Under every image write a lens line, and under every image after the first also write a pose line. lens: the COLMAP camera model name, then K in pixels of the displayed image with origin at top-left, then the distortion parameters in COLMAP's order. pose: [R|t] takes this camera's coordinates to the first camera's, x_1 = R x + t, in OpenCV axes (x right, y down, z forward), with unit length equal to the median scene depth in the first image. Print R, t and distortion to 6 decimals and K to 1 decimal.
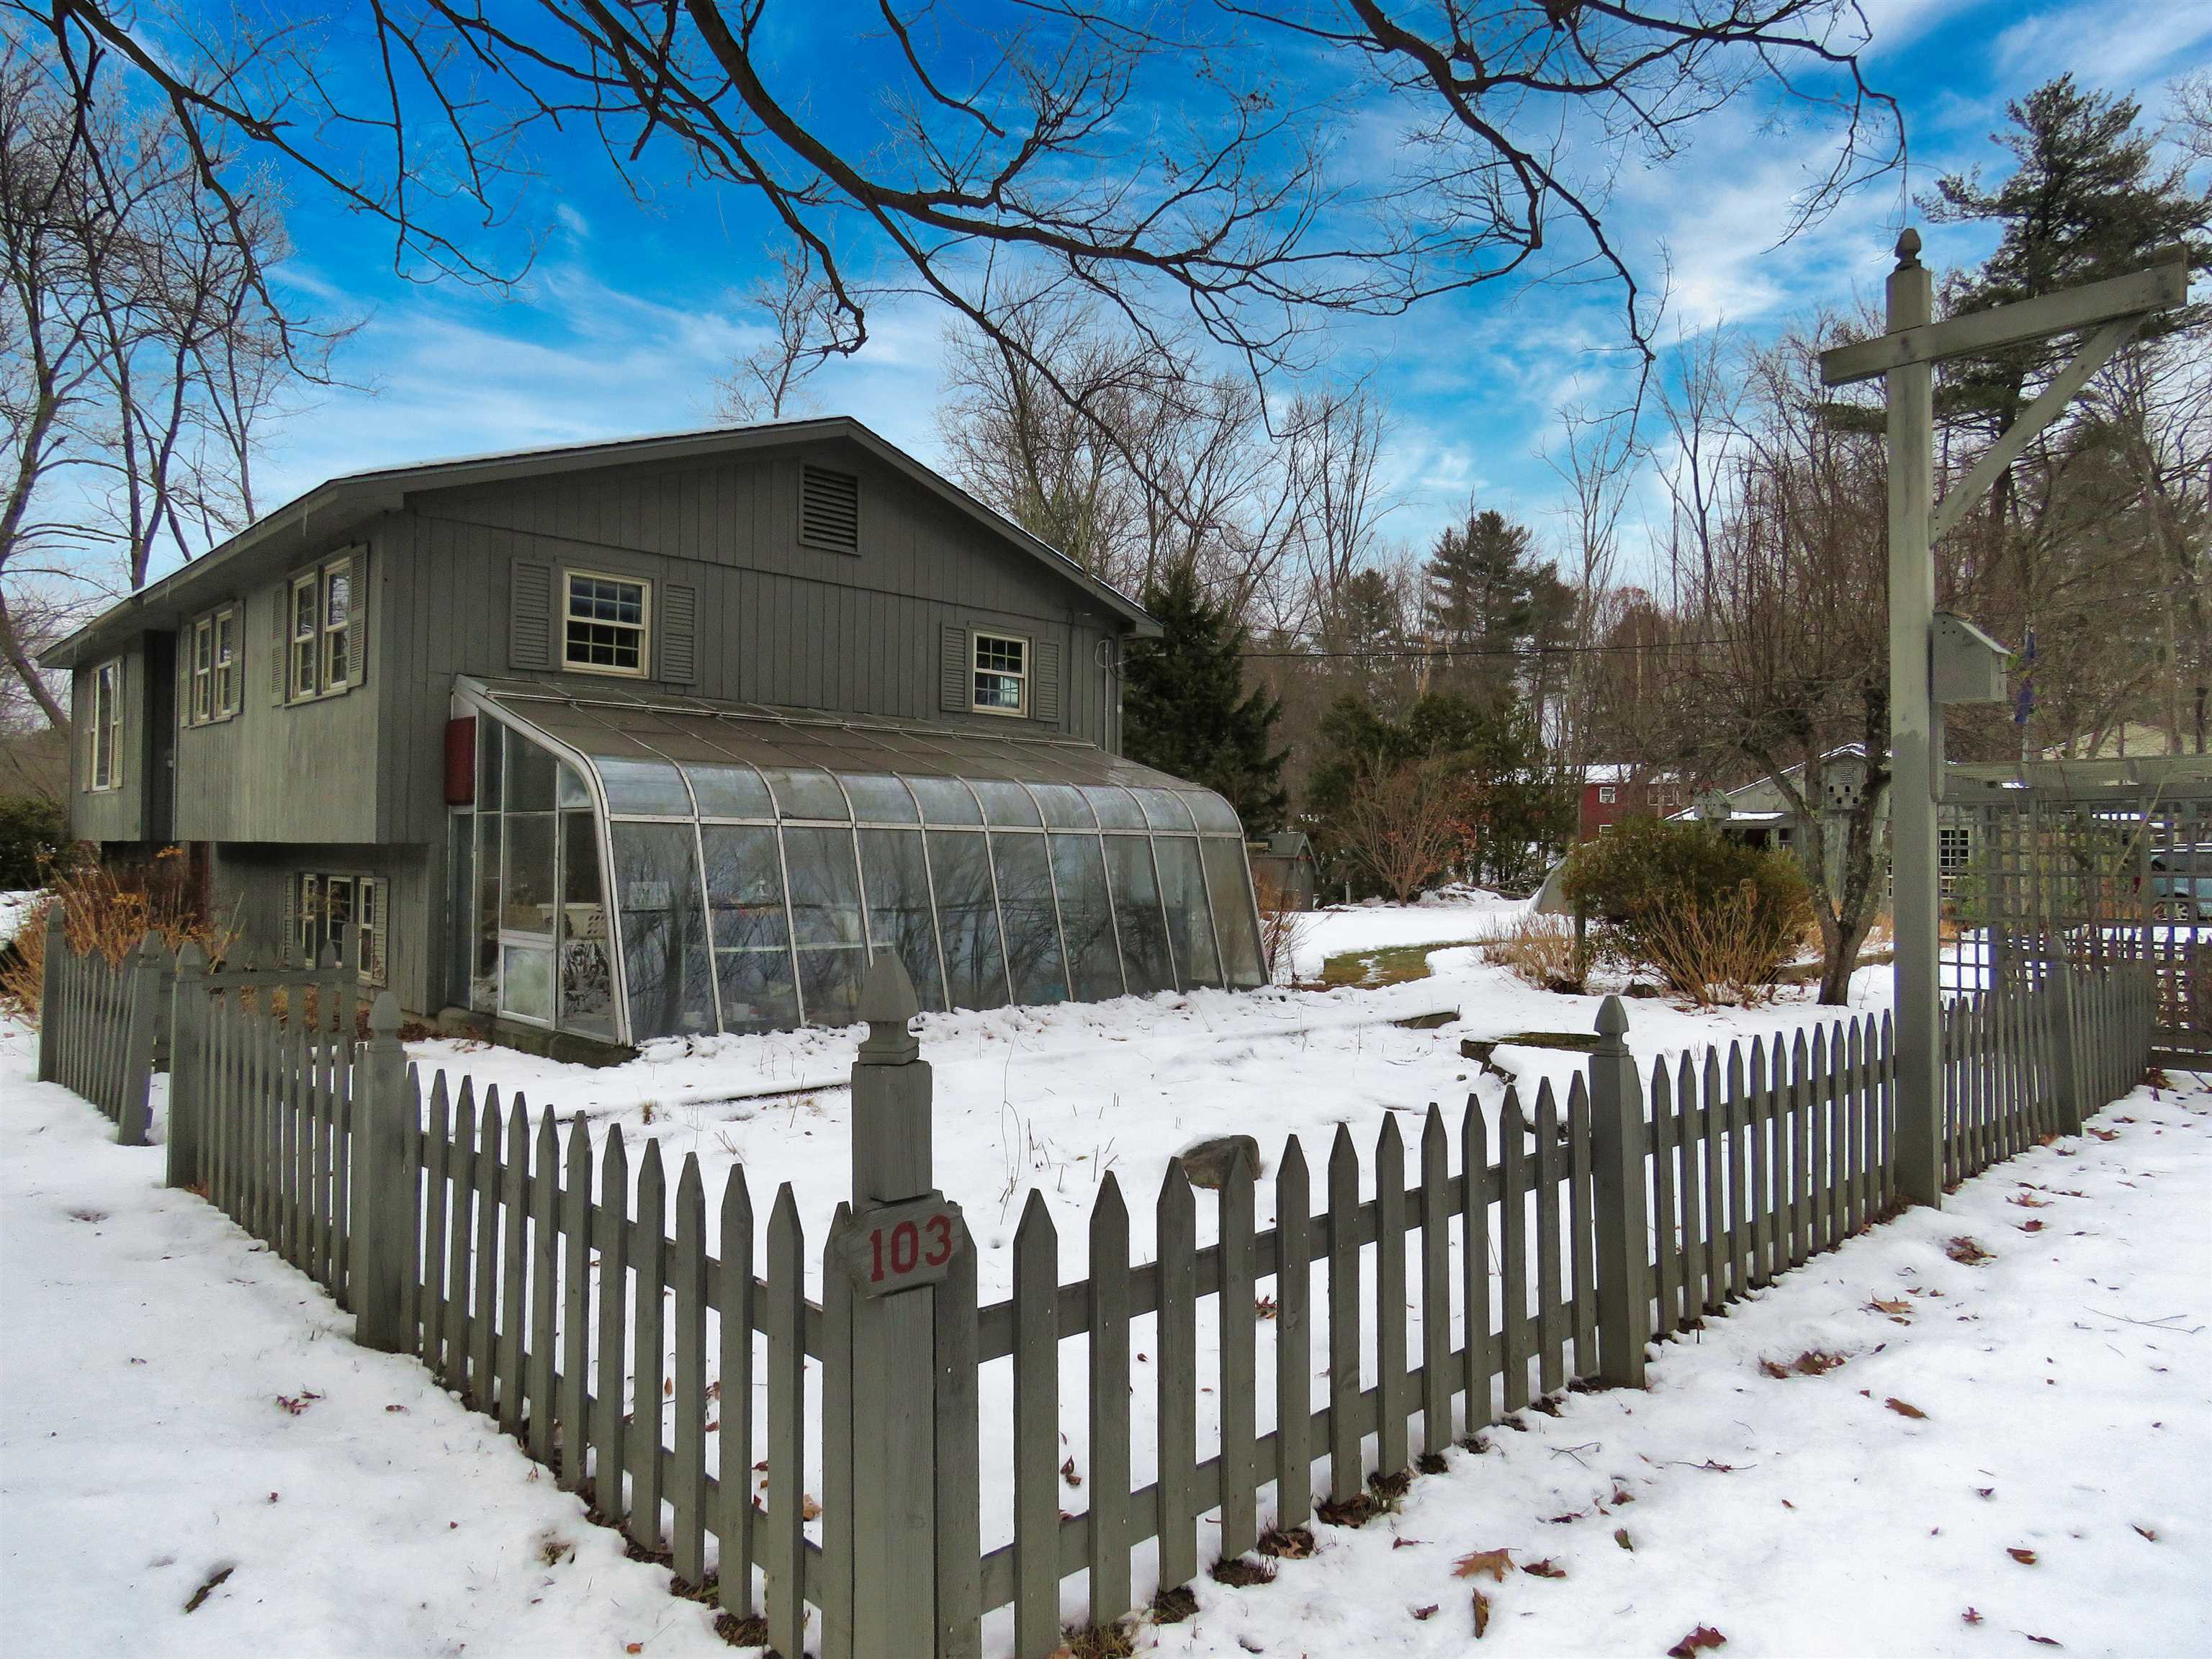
lens RADIAL K [[1418.5, 0, 1106.0], [0, 1418.5, 829.5], [0, 0, 1]] dist [-0.000983, 0.003768]
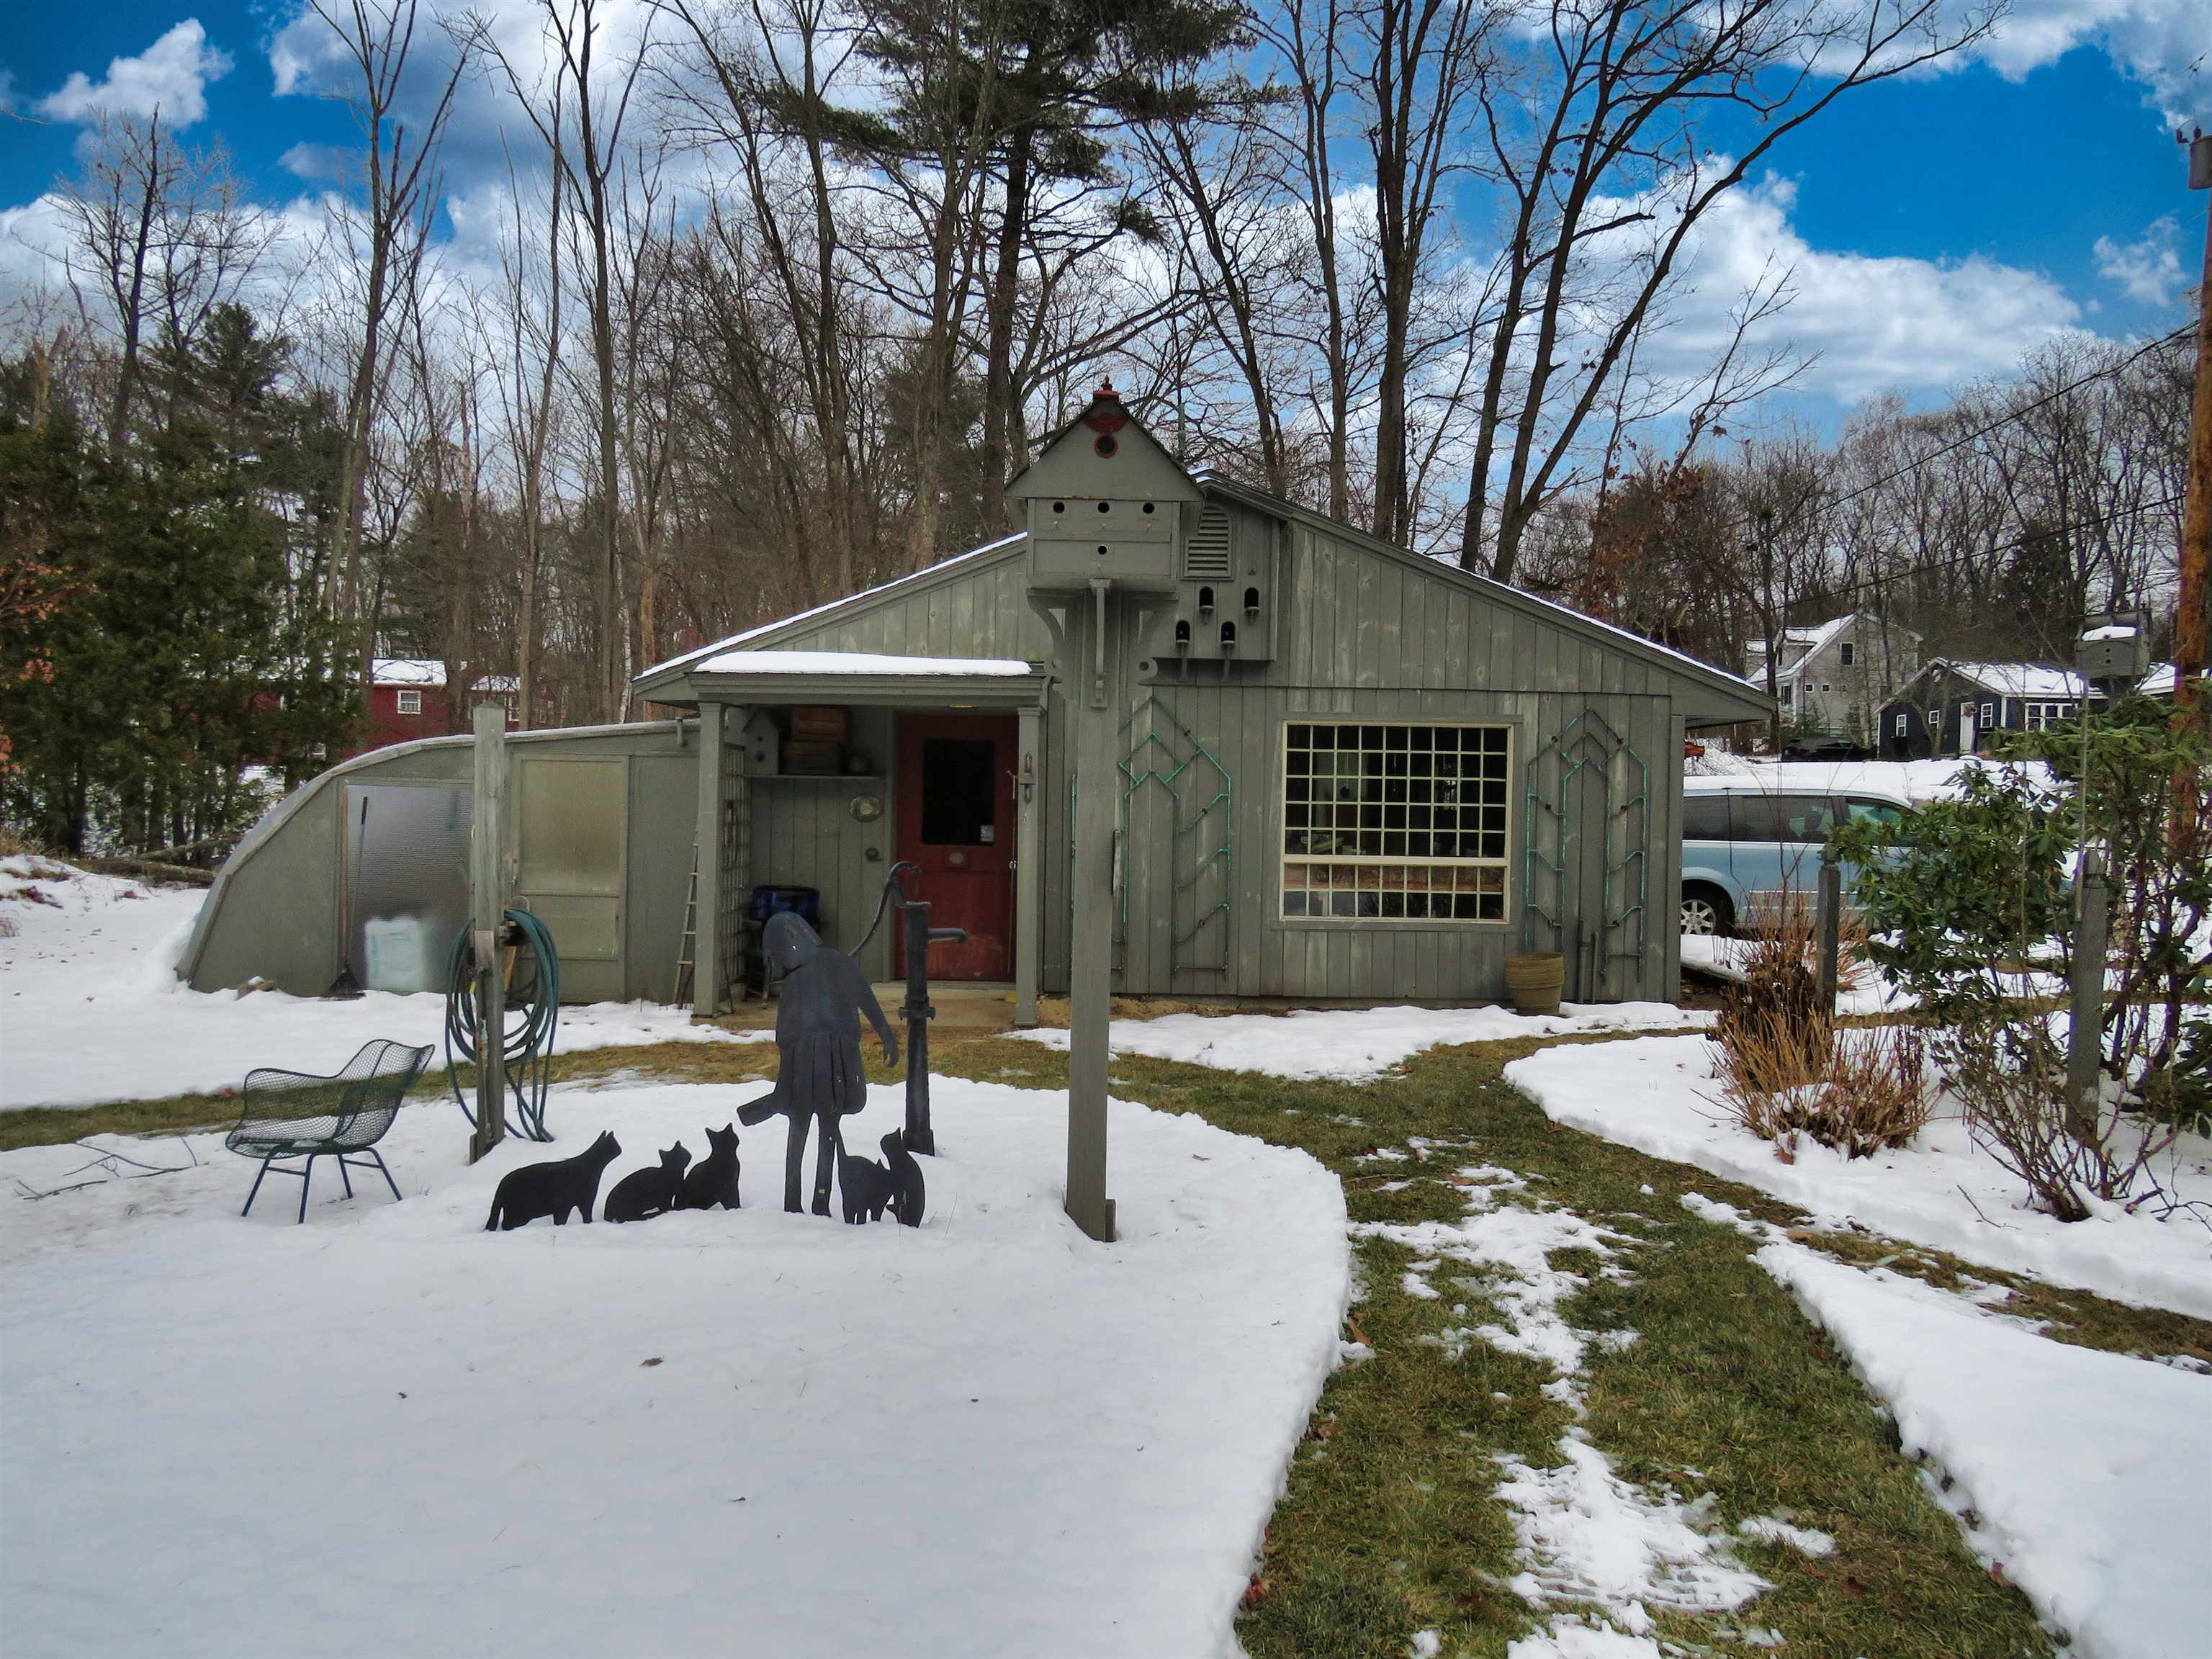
lens RADIAL K [[1418.5, 0, 1106.0], [0, 1418.5, 829.5], [0, 0, 1]] dist [-0.000983, 0.003768]
pose [[0.696246, -0.012472, 0.717695, 0.082782], [-0.022757, 0.998963, 0.039437, 0.004103], [-0.717443, -0.043791, 0.695240, 0.242996]]
